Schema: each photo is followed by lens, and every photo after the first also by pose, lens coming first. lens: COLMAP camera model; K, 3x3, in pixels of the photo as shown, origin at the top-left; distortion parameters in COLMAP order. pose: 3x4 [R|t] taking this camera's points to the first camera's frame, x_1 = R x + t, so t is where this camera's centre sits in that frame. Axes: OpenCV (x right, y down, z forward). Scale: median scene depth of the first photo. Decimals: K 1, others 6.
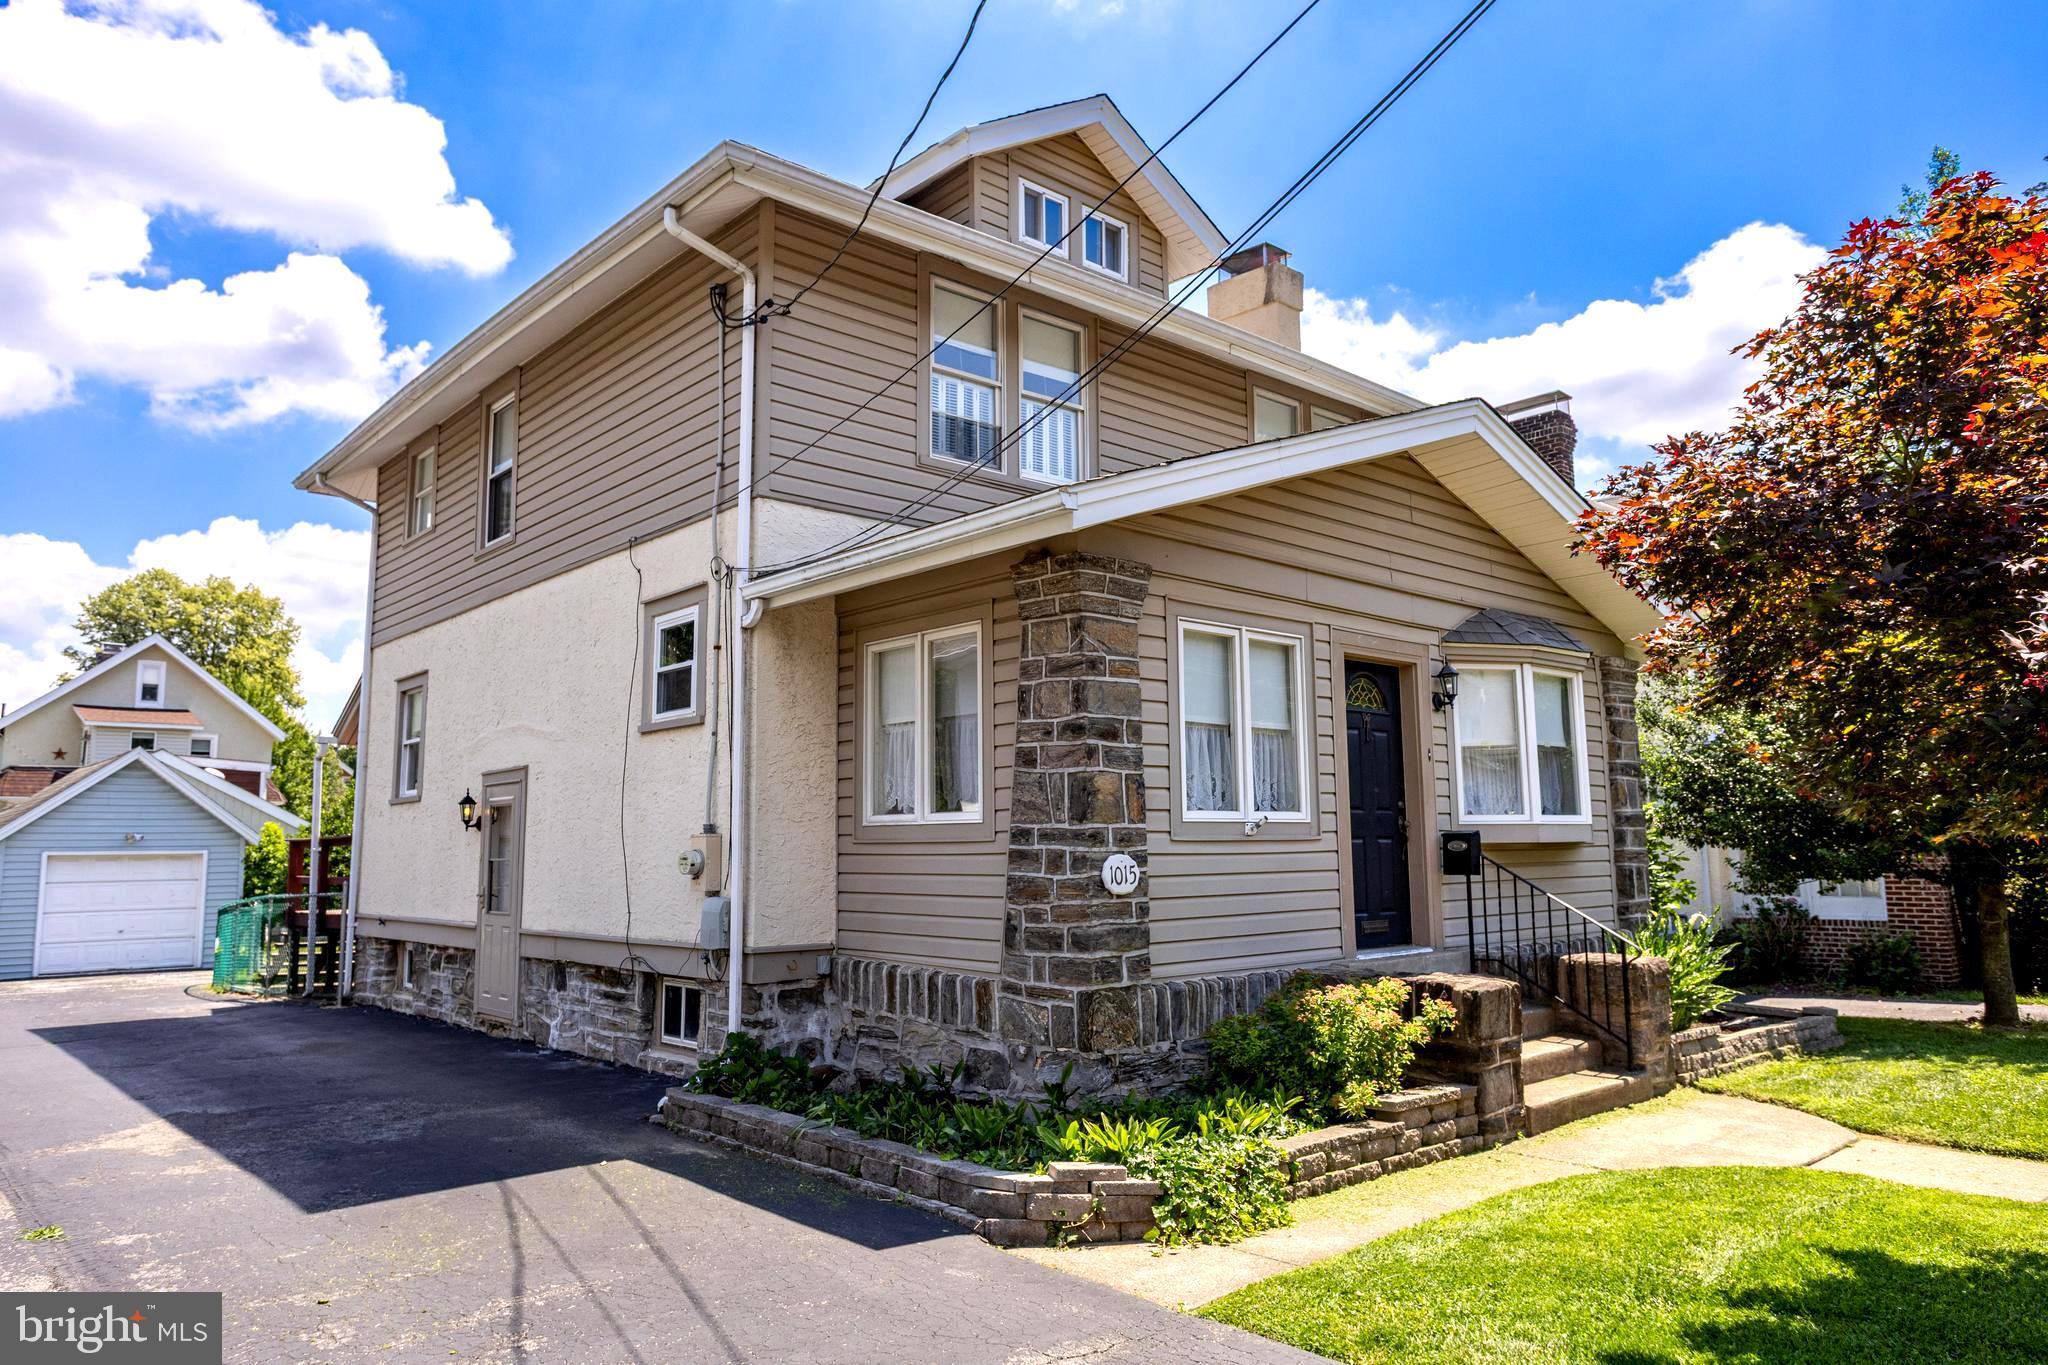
lens RADIAL K [[1364.1, 0, 1018.2], [0, 1364.1, 674.6], [0, 0, 1]] dist [-0.018082, 0.011853]
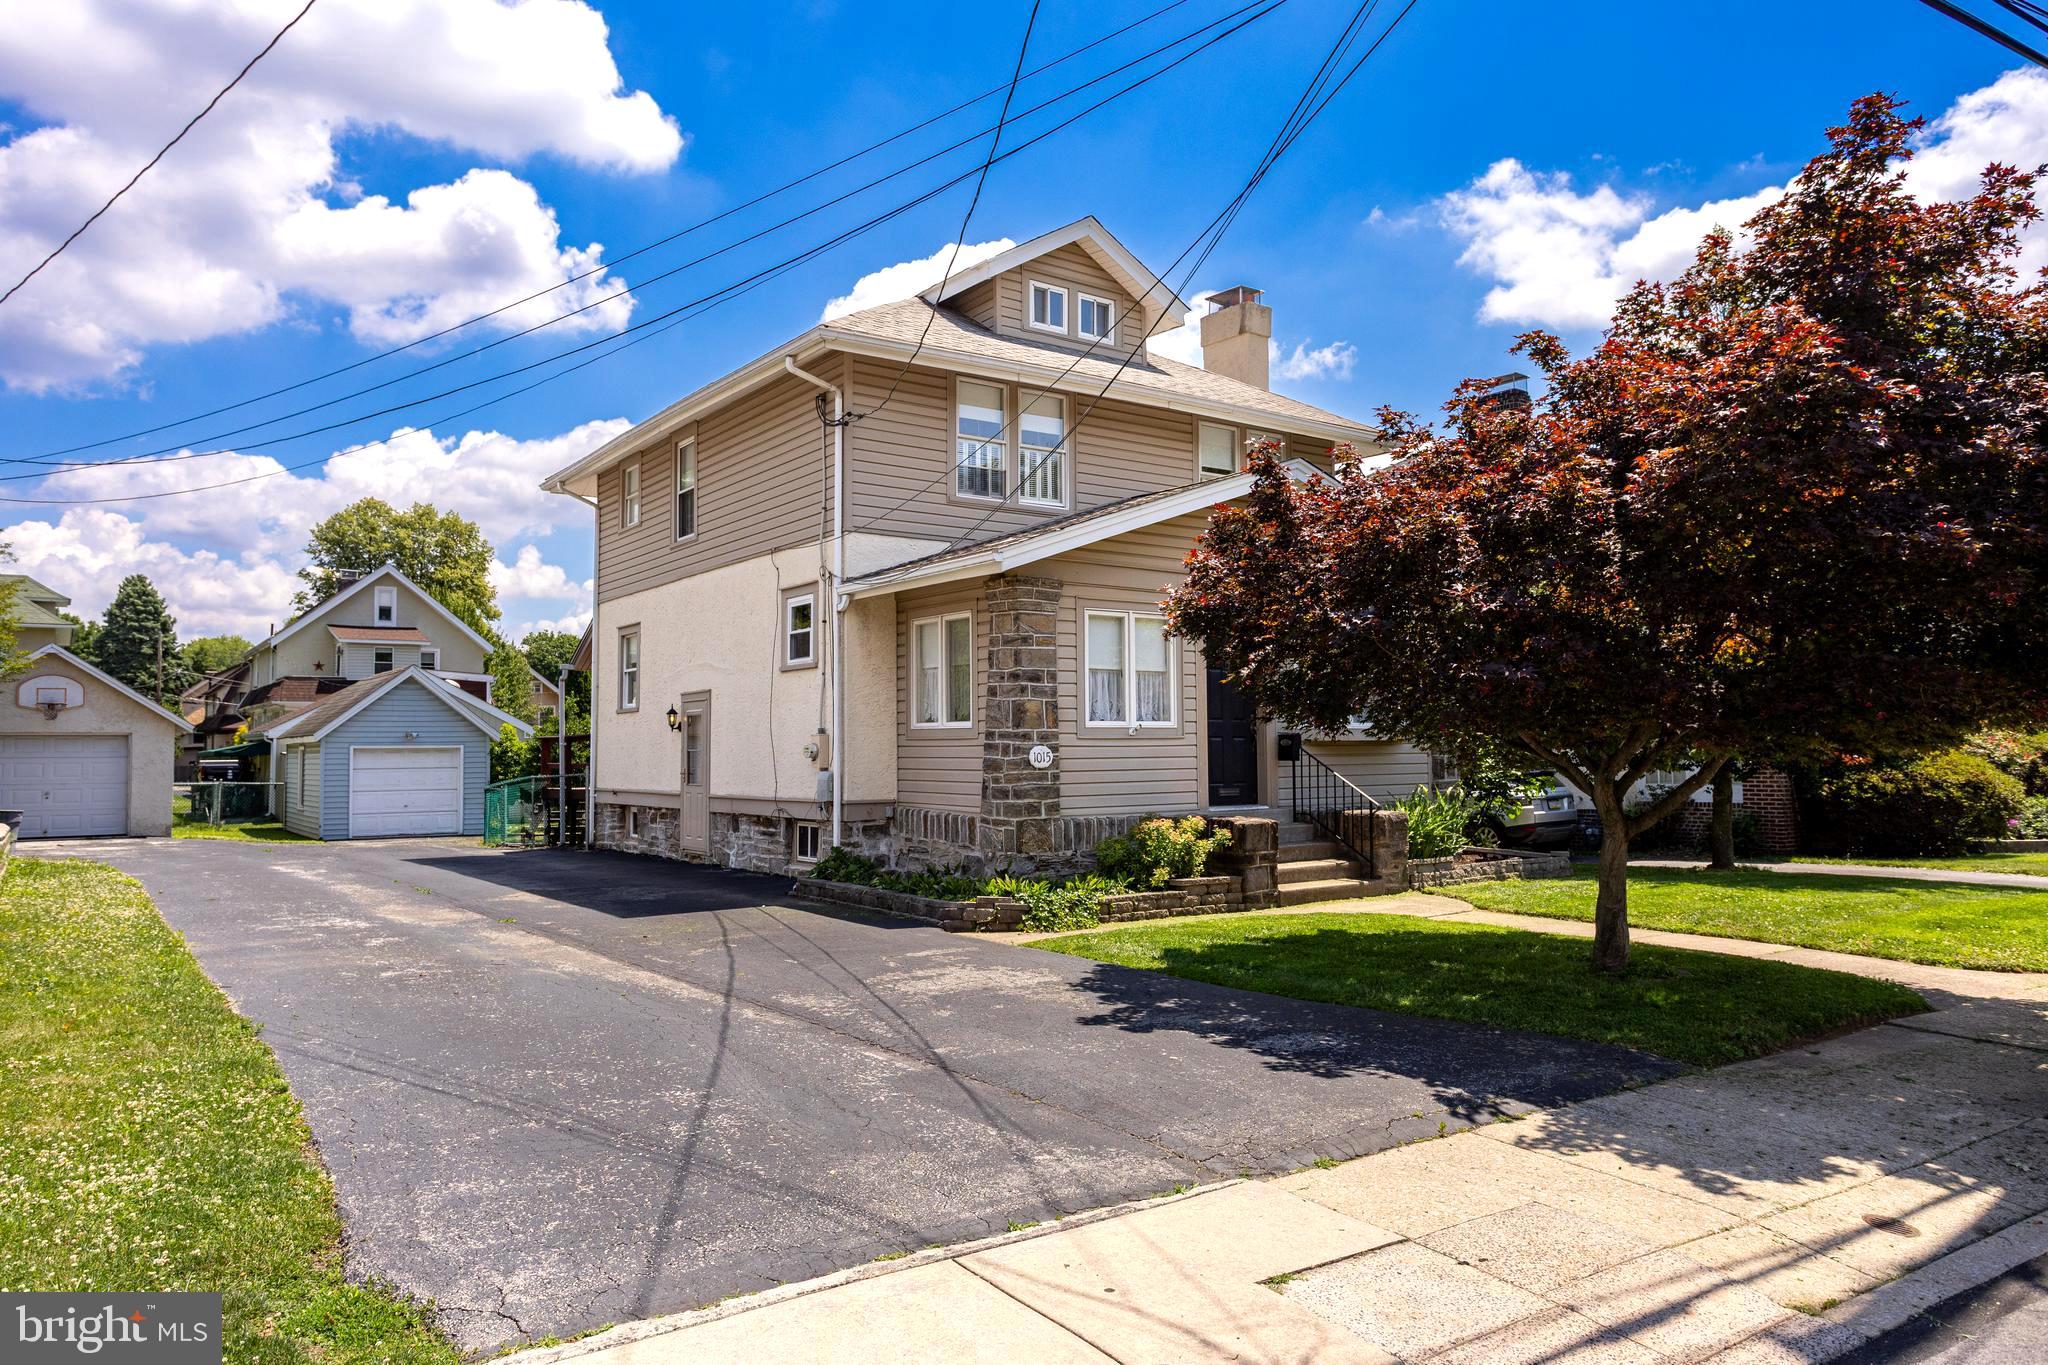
lens RADIAL K [[1364.1, 0, 1020.1], [0, 1364.1, 680.4], [0, 0, 1]] dist [-0.018082, 0.011853]
pose [[0.994239, -0.002310, -0.107157, 0.185690], [0.010710, 0.996906, 0.077876, -0.072473], [0.106646, -0.078575, 0.991188, -0.596403]]
